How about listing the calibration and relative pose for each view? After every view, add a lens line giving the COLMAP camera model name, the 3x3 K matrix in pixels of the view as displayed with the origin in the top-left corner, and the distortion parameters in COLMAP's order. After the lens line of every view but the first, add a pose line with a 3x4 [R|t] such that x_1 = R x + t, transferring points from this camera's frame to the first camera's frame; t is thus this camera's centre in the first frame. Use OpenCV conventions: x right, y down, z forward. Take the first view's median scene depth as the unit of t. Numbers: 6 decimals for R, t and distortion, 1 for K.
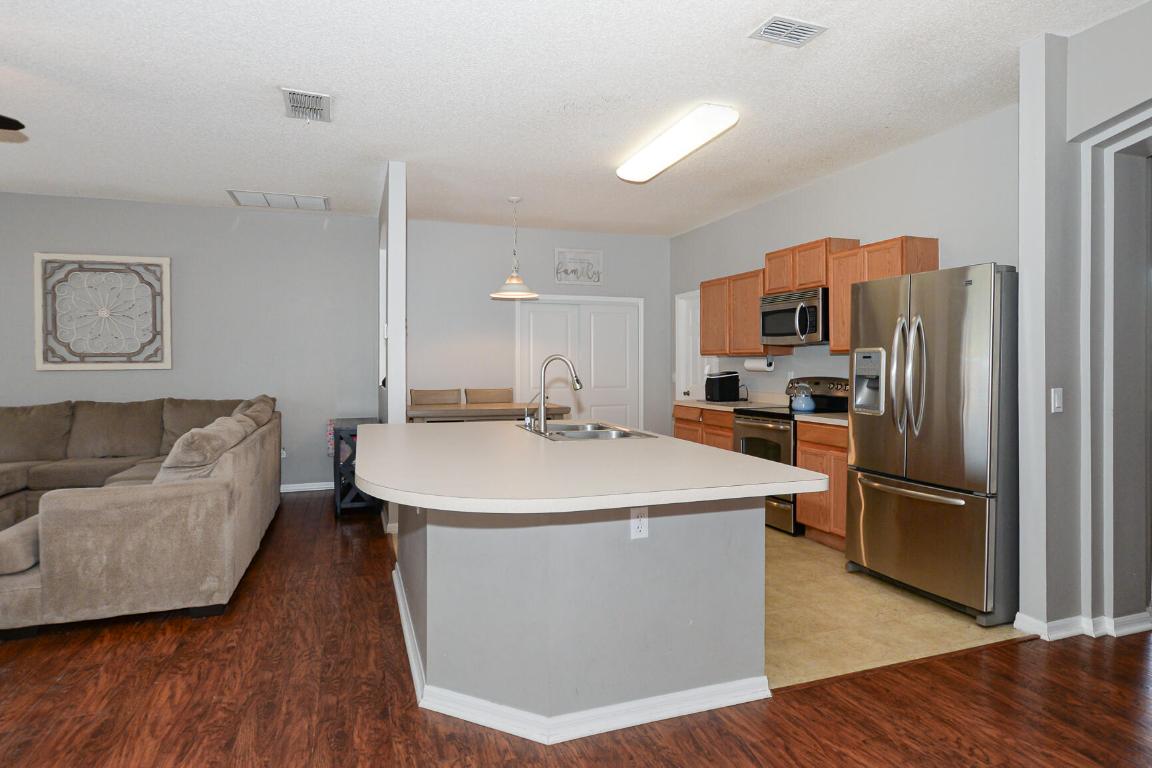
lens RADIAL K [[620.4, 0, 569.3], [0, 620.4, 361.9], [0, 0, 1]] dist [-0.002560, -0.000304]
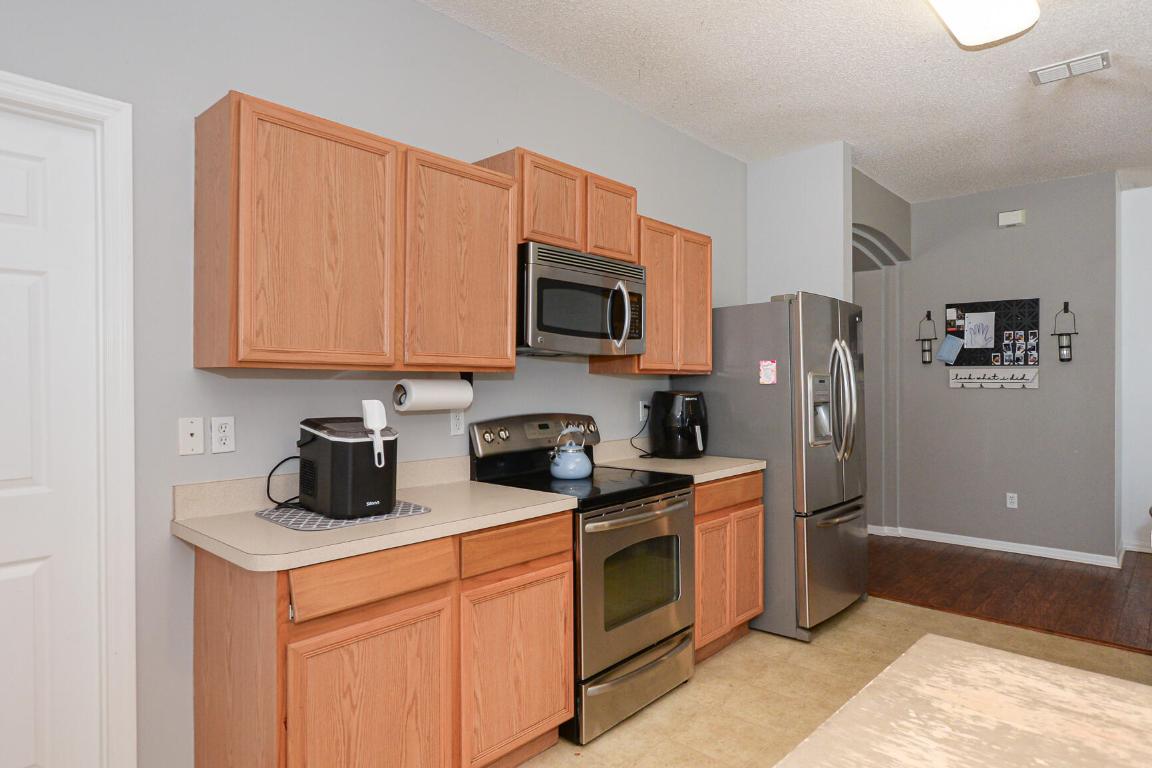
lens RADIAL K [[666.0, 0, 570.1], [0, 666.0, 380.7], [0, 0, 1]] dist [-0.004959, -0.000198]
pose [[-0.464793, 0.004846, 0.885406, -0.123752], [0.002721, 0.999988, -0.004045, -0.003091], [-0.885415, 0.000529, -0.464801, 1.157466]]
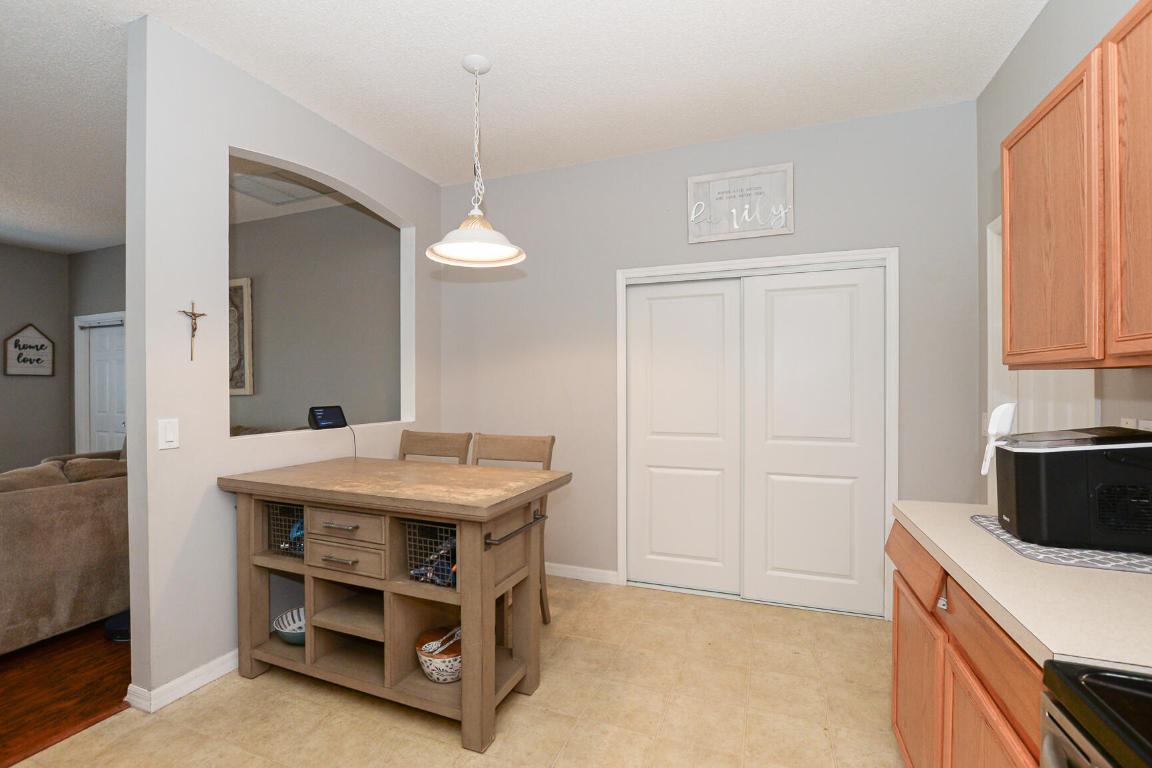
lens RADIAL K [[508.1, 0, 574.6], [0, 508.1, 391.1], [0, 0, 1]] dist [-0.024093, 0.005809]
pose [[0.759665, 0.007764, -0.650268, 0.244948], [0.000072, 0.999928, 0.012022, -0.003730], [0.650315, -0.009180, 0.759610, 0.775921]]
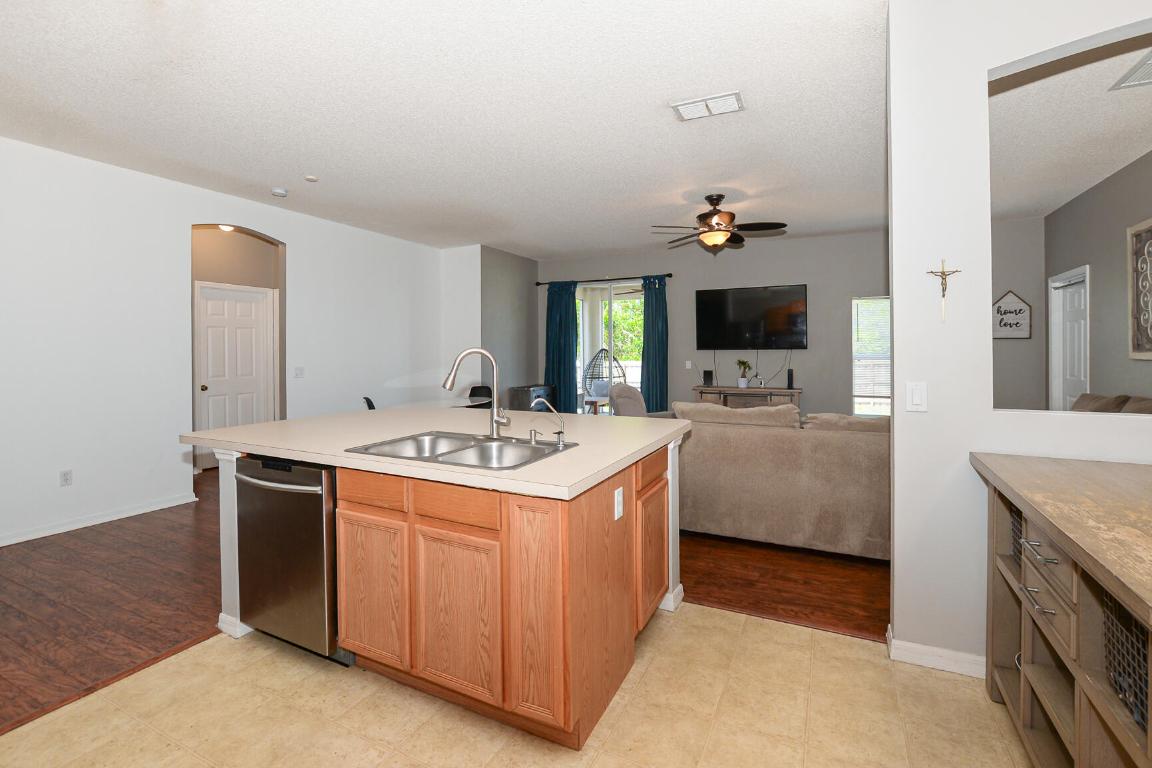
lens RADIAL K [[522.8, 0, 576.4], [0, 522.8, 352.0], [0, 0, 1]] dist [-0.013788, 0.000506]
pose [[-0.716702, 0.007289, -0.697342, 0.226617], [0.005358, 0.999973, 0.004946, -0.004370], [0.697359, -0.000191, -0.716722, 0.961018]]
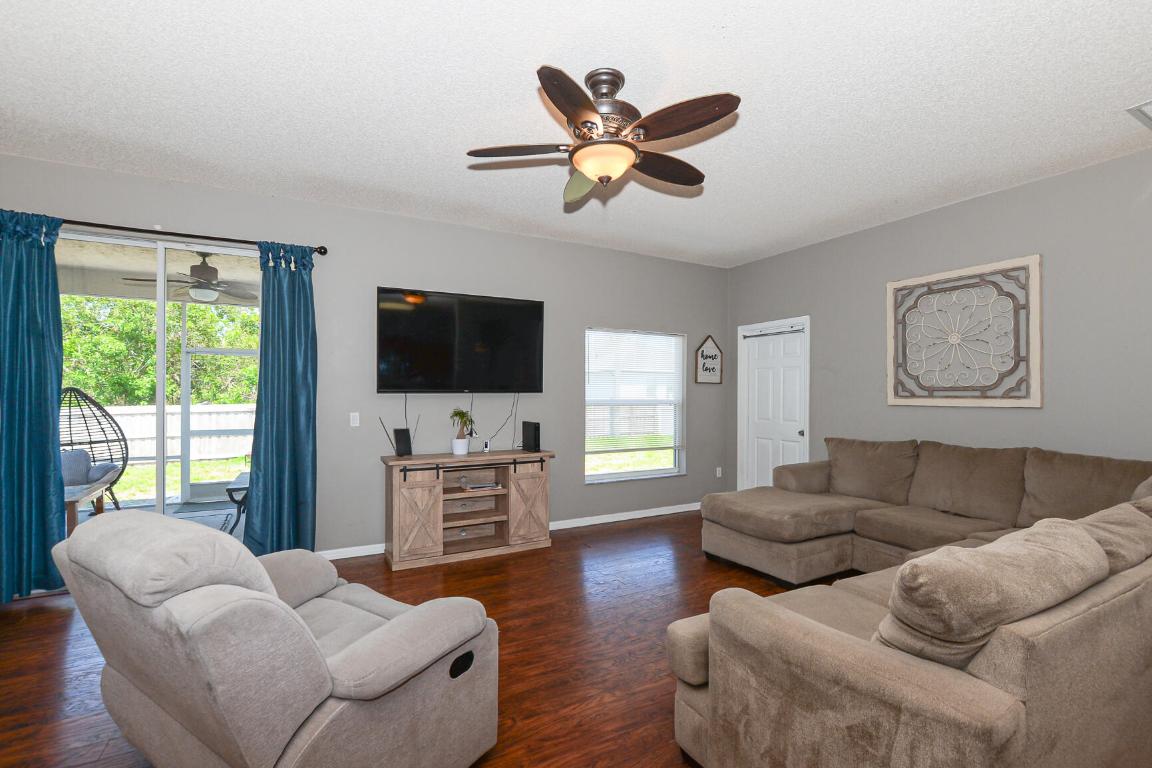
lens RADIAL K [[508.1, 0, 574.6], [0, 508.1, 391.1], [0, 0, 1]] dist [-0.024093, 0.005809]
pose [[0.156623, 0.003433, -0.987652, -0.159631], [-0.005263, 0.999983, 0.002641, -0.007086], [0.987644, 0.004785, 0.156639, 0.389362]]
